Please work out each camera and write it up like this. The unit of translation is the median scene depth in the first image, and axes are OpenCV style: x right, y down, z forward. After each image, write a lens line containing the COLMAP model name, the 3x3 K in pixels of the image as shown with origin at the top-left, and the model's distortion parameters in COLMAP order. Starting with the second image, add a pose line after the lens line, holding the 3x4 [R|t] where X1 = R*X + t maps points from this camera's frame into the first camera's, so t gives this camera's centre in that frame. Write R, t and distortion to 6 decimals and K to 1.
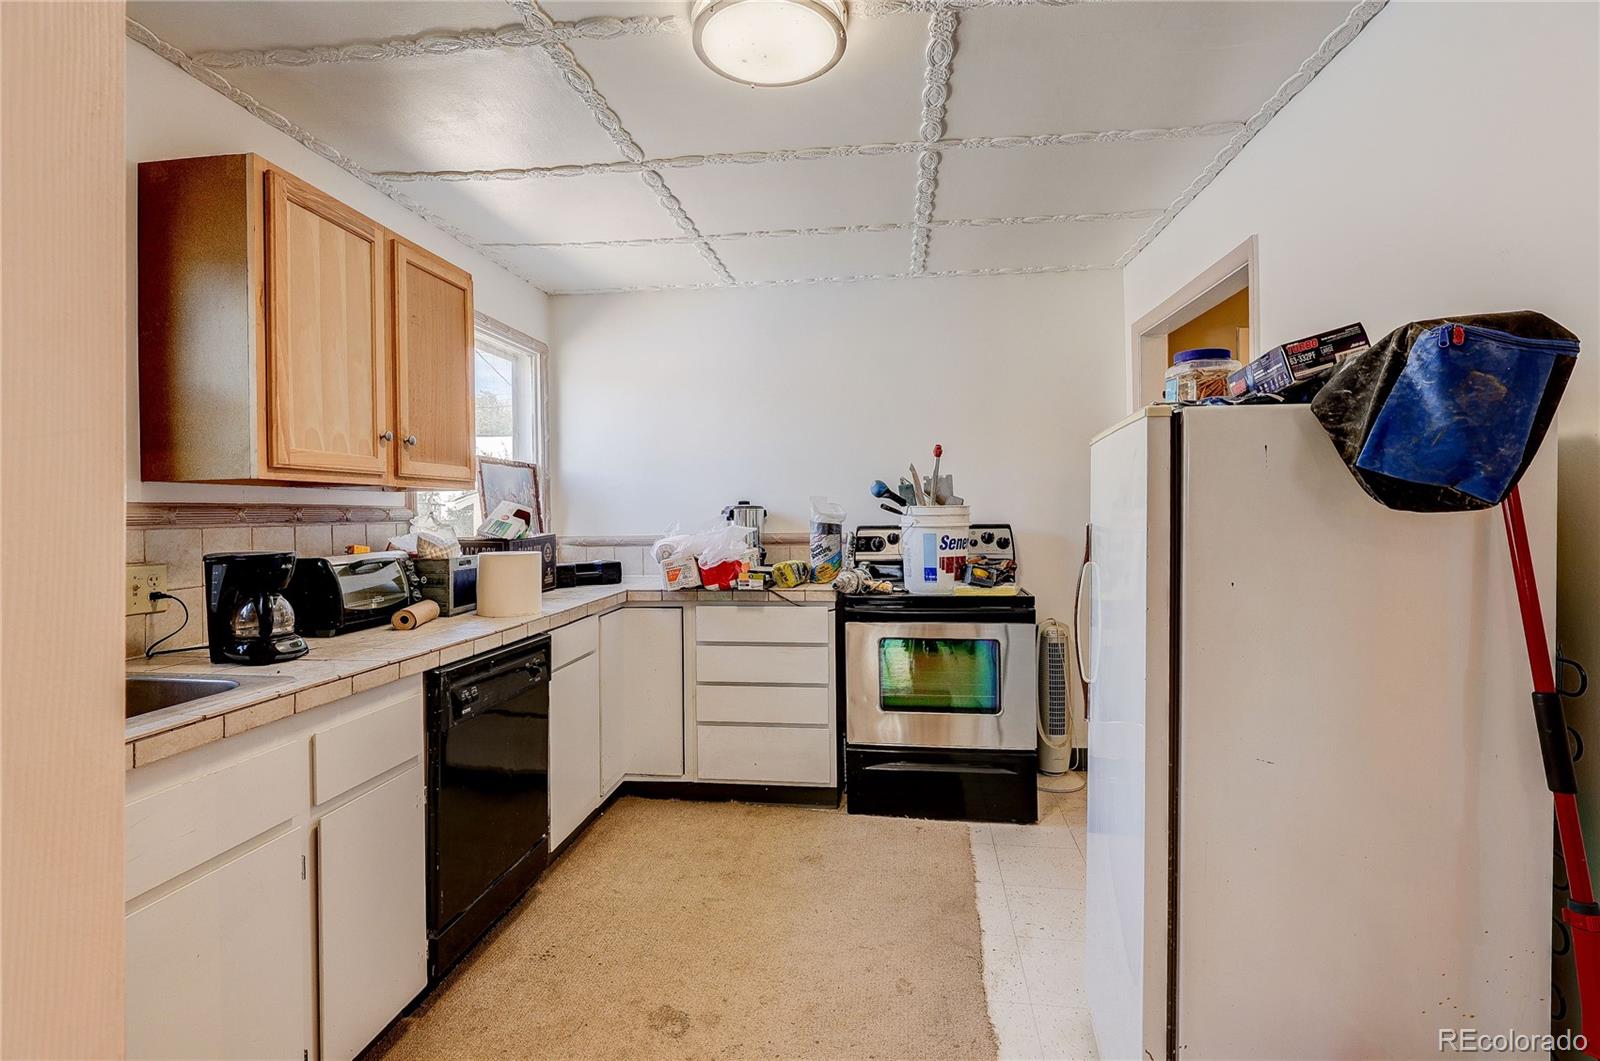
lens RADIAL K [[773.8, 0, 802.3], [0, 773.8, 504.2], [0, 0, 1]] dist [-0.000815, -0.000123]
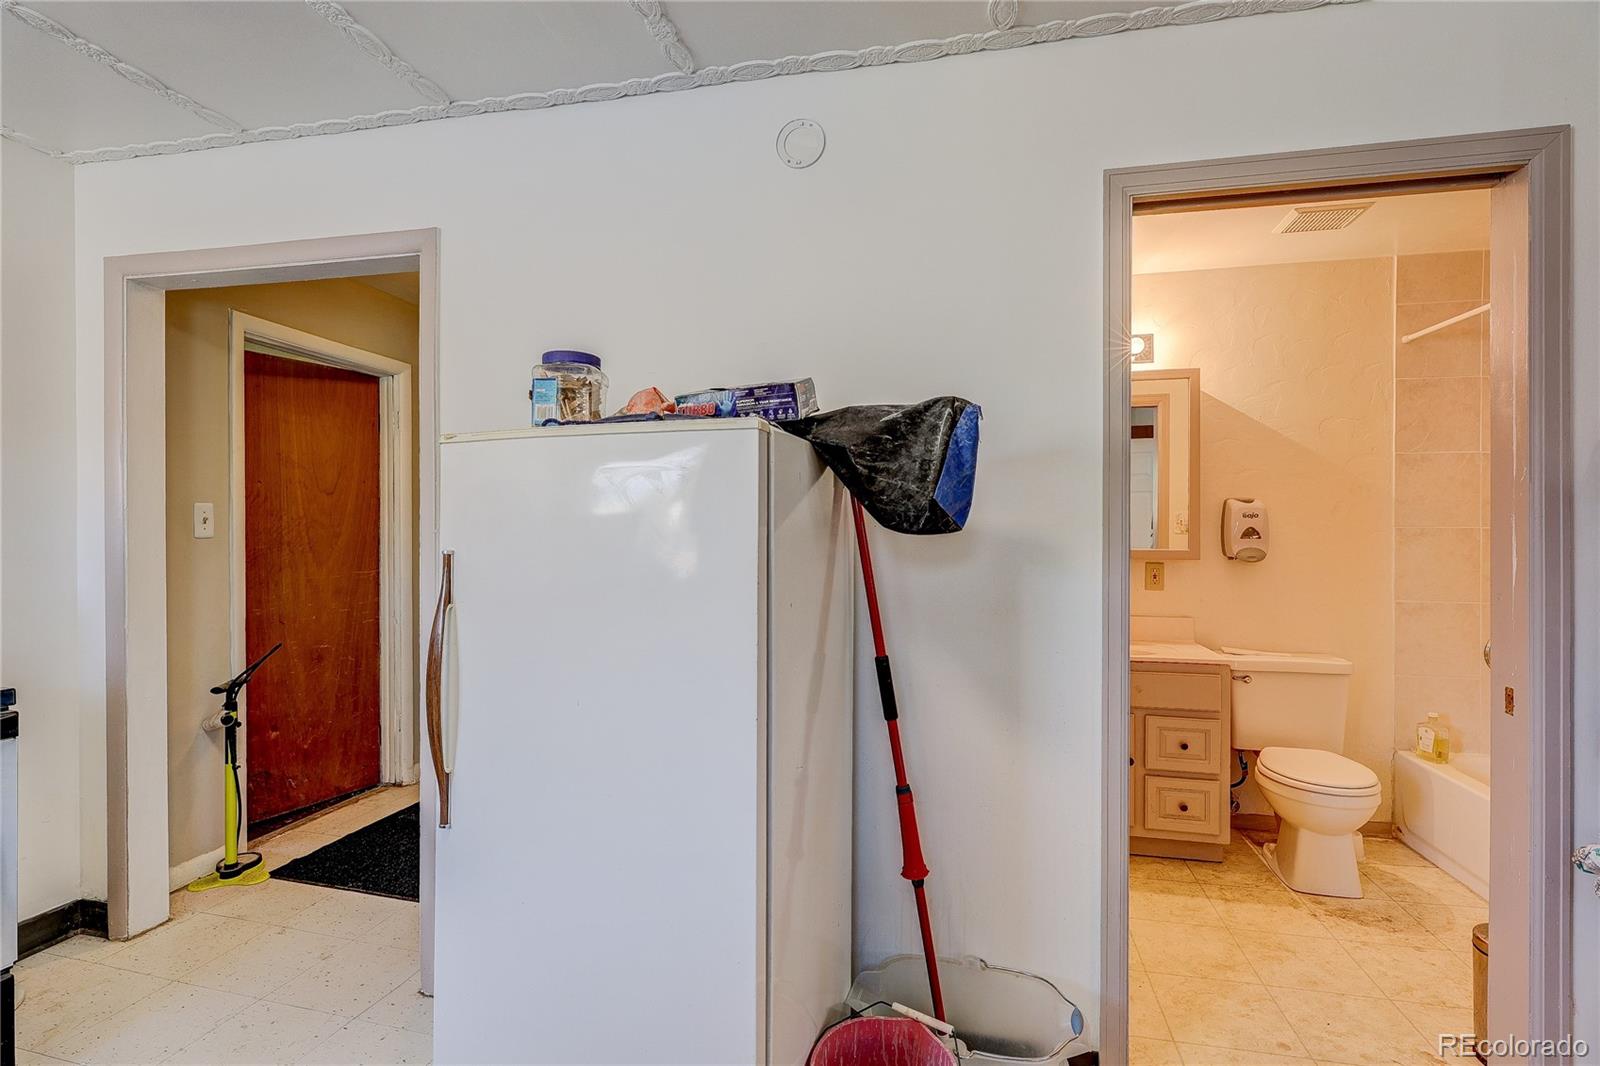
lens RADIAL K [[748.7, 0, 797.3], [0, 748.7, 517.0], [0, 0, 1]] dist [-0.003327, -0.000548]
pose [[0.100553, 0.014591, 0.994825, -0.493340], [-0.008580, 0.999868, -0.013798, -0.000800], [-0.994895, -0.007148, 0.100665, 1.018352]]
